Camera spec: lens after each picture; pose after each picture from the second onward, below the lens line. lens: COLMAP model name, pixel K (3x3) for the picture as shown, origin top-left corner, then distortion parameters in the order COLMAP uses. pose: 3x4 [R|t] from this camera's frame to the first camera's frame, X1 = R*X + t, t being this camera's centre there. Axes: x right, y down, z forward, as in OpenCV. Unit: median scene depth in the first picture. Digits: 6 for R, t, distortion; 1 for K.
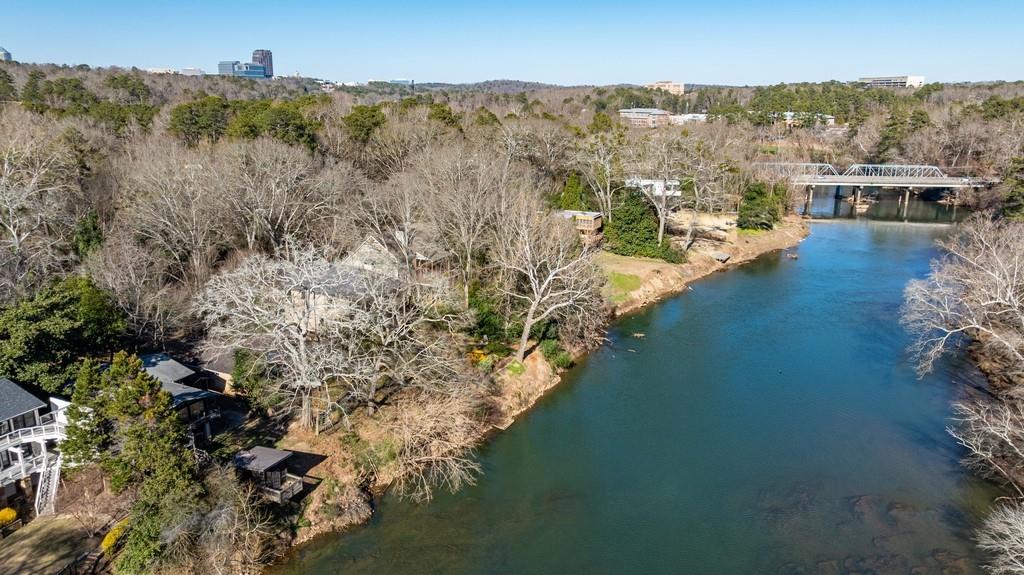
lens RADIAL K [[722.0, 0, 512.0], [0, 722.0, 287.5], [0, 0, 1]] dist [-0.026474, 0.002751]
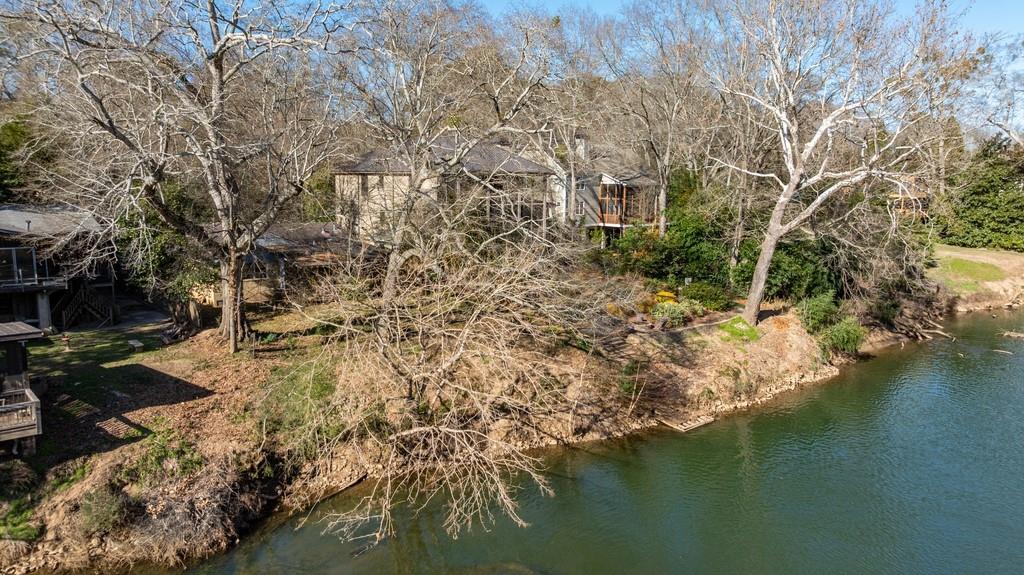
lens RADIAL K [[722.0, 0, 512.0], [0, 722.0, 287.5], [0, 0, 1]] dist [-0.026474, 0.002751]
pose [[0.925828, 0.061586, -0.372894, 0.044418], [-0.104743, 0.989798, -0.096584, 0.151018], [0.363141, 0.128478, 0.922833, 0.515839]]
